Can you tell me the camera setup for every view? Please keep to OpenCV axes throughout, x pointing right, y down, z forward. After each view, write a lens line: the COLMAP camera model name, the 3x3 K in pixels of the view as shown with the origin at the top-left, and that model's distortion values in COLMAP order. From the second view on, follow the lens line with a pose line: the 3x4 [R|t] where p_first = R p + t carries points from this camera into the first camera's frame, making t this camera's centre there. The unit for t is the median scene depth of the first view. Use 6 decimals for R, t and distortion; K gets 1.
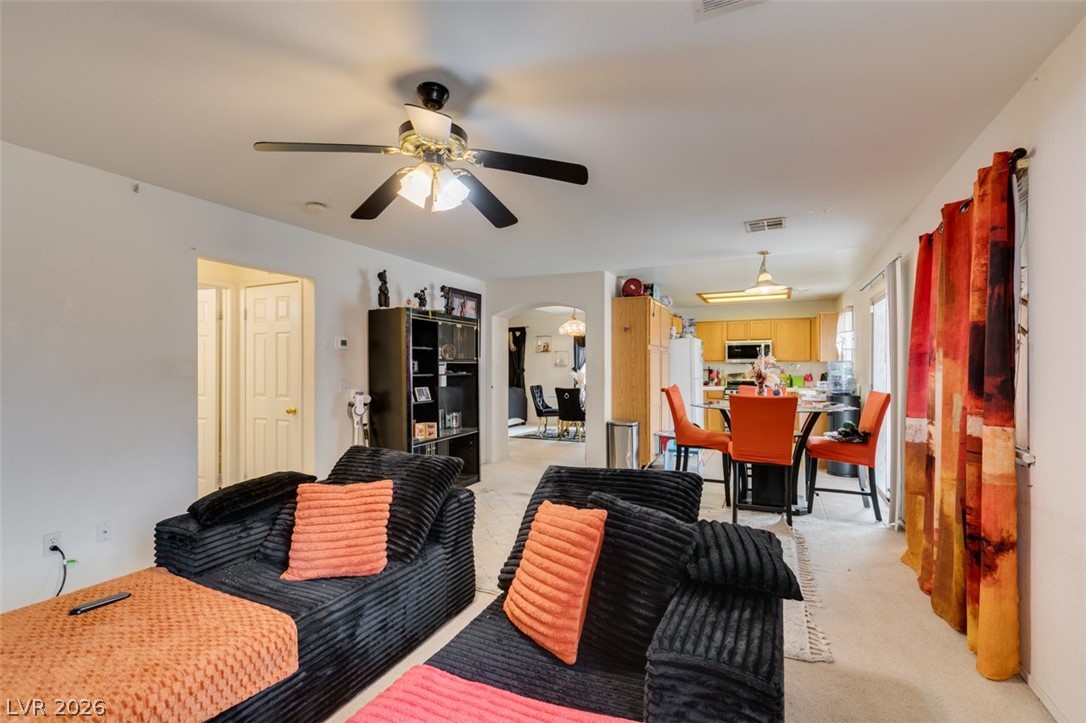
lens RADIAL K [[484.7, 0, 543.4], [0, 484.7, 366.1], [0, 0, 1]] dist [0.004188, -0.001648]
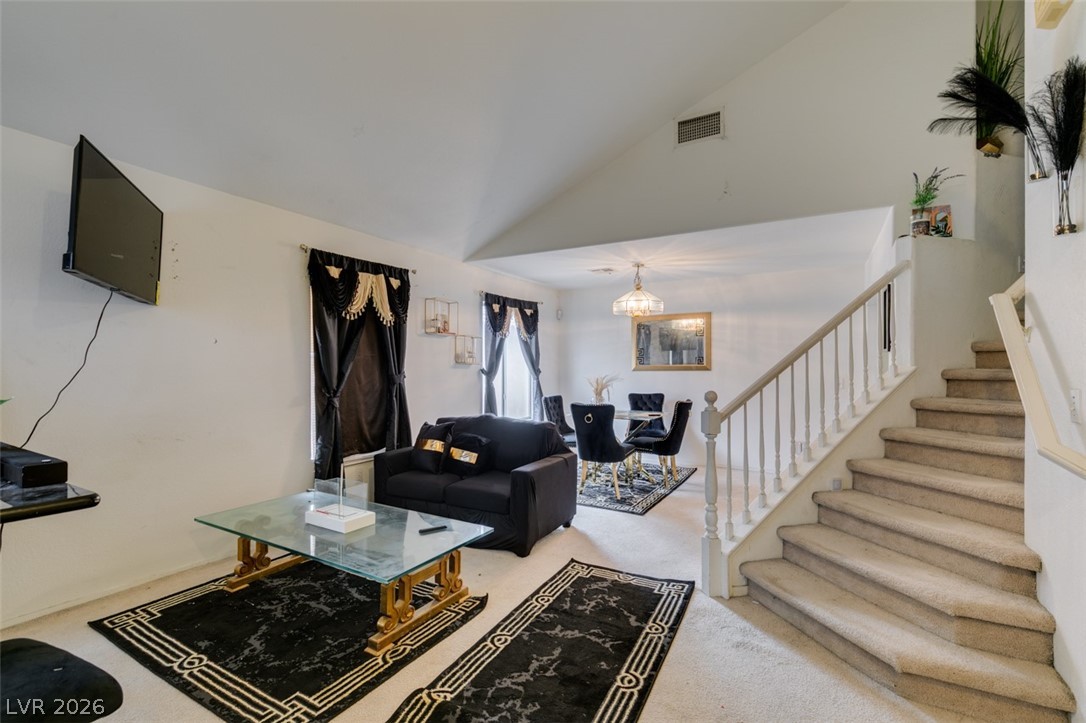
lens RADIAL K [[484.7, 0, 544.5], [0, 484.7, 367.0], [0, 0, 1]] dist [0.004188, -0.001648]
pose [[0.055424, 0.012539, 0.998384, -1.053606], [-0.001805, 0.999921, -0.012458, 0.016858], [-0.998461, -0.001111, 0.055443, 2.038298]]
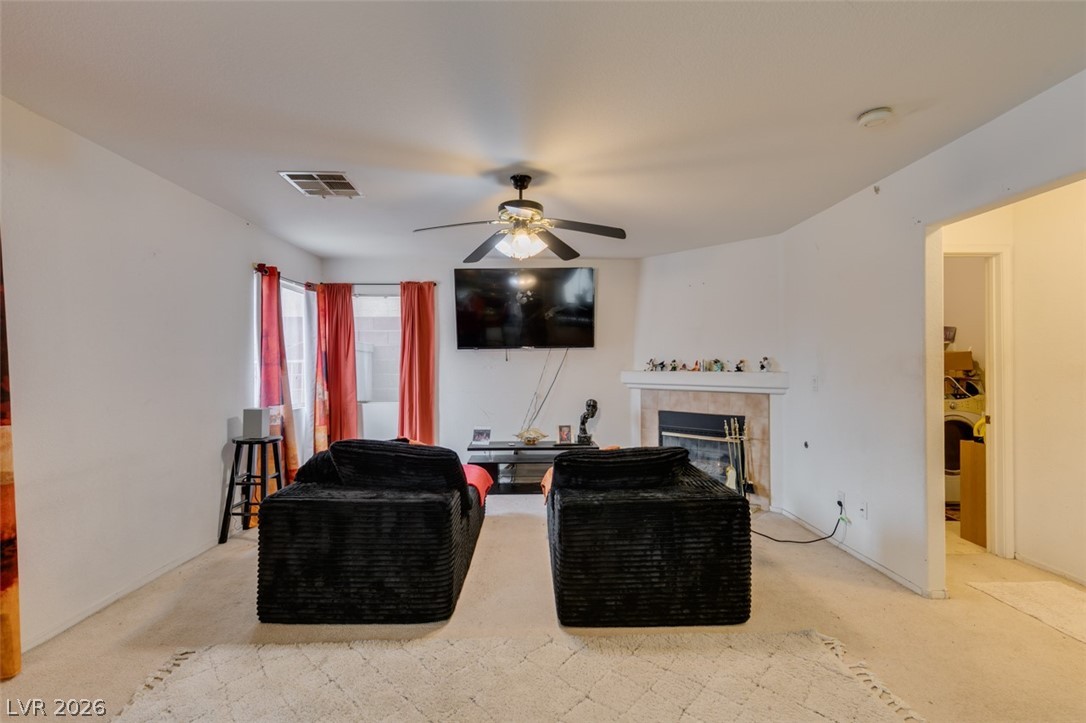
lens RADIAL K [[484.7, 0, 539.8], [0, 484.7, 367.9], [0, 0, 1]] dist [0.004188, -0.001648]
pose [[-0.895134, 0.003712, -0.445782, 0.165565], [0.003792, 0.999993, 0.000712, 0.004136], [0.445781, -0.001053, -0.895141, 1.020186]]
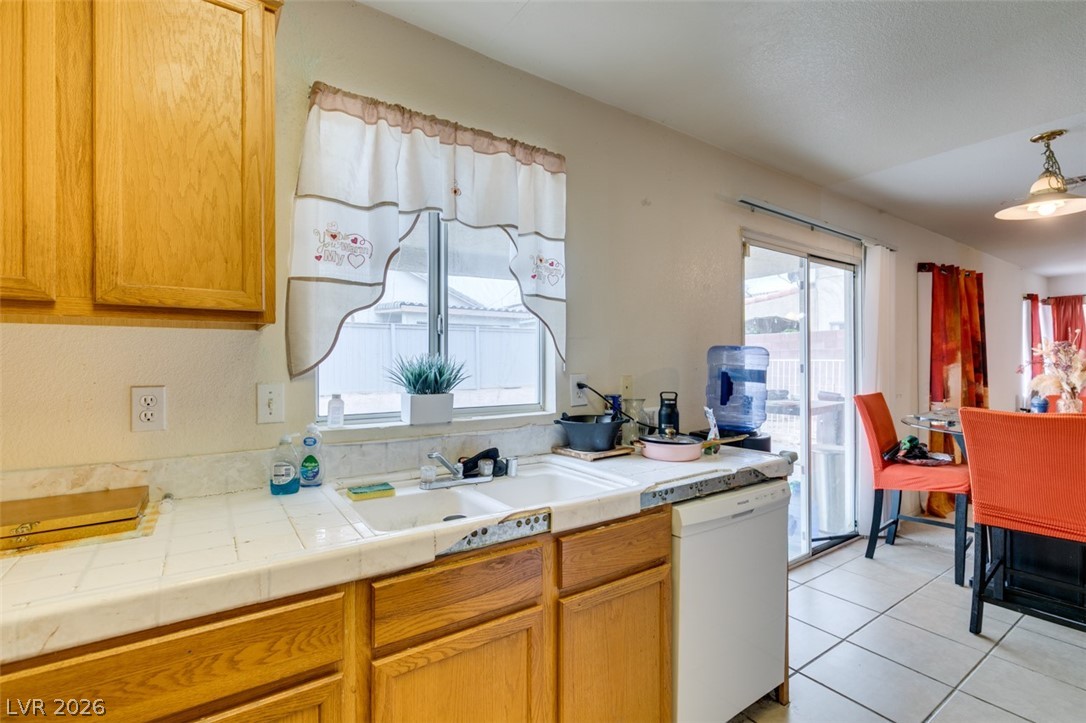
lens RADIAL K [[484.7, 0, 546.0], [0, 484.7, 361.1], [0, 0, 1]] dist [0.004188, -0.001648]
pose [[-0.867159, 0.001574, 0.498029, 0.691700], [-0.000697, 0.999990, -0.004373, 0.003809], [-0.498031, -0.004139, -0.867149, 1.784945]]
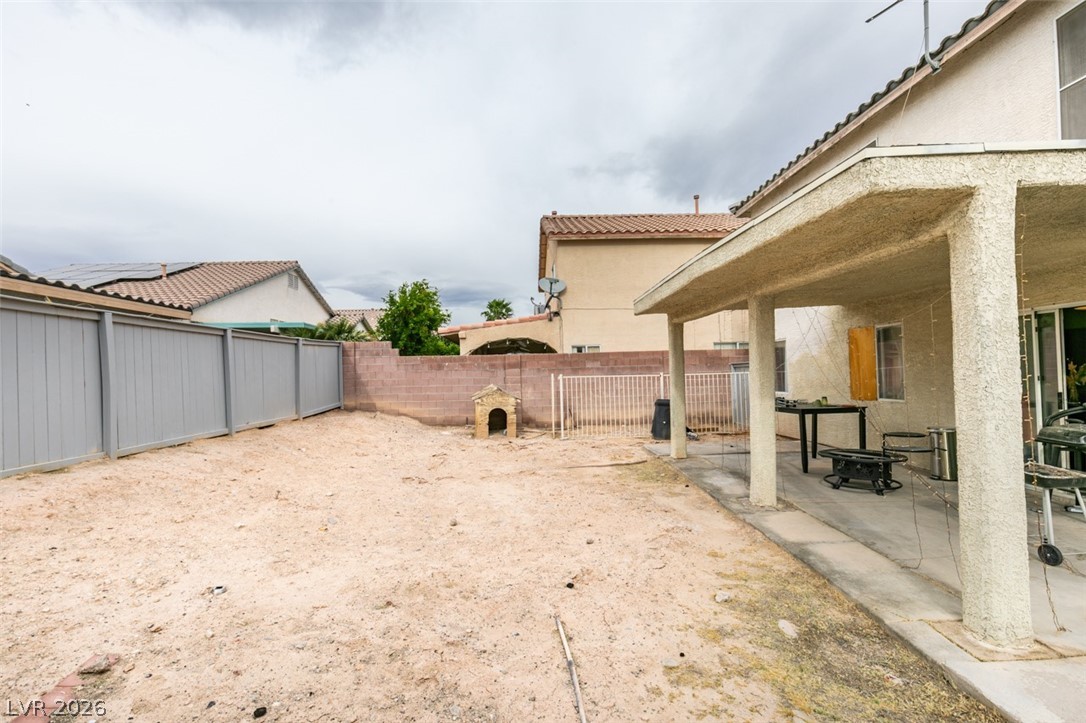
lens RADIAL K [[483.1, 0, 541.8], [0, 483.1, 365.7], [0, 0, 1]] dist [0.006202, -0.000763]
pose [[-0.886260, 0.010196, -0.463076, 2.342527], [0.019703, 0.999683, -0.015698, -0.035745], [0.462769, -0.023037, -0.886180, 1.514387]]
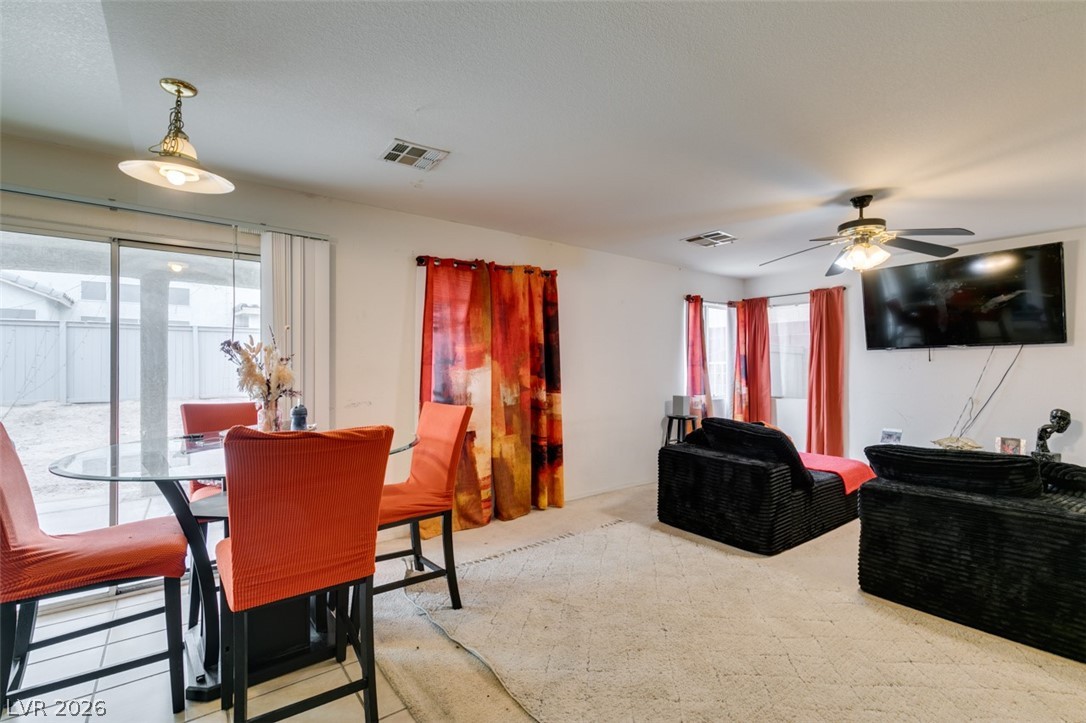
lens RADIAL K [[484.7, 0, 542.3], [0, 484.7, 364.5], [0, 0, 1]] dist [0.004188, -0.001648]
pose [[-0.888544, 0.002778, 0.458783, -0.008533], [-0.000740, 0.999972, -0.007489, 0.003814], [-0.458790, -0.006994, -0.888517, 1.284261]]
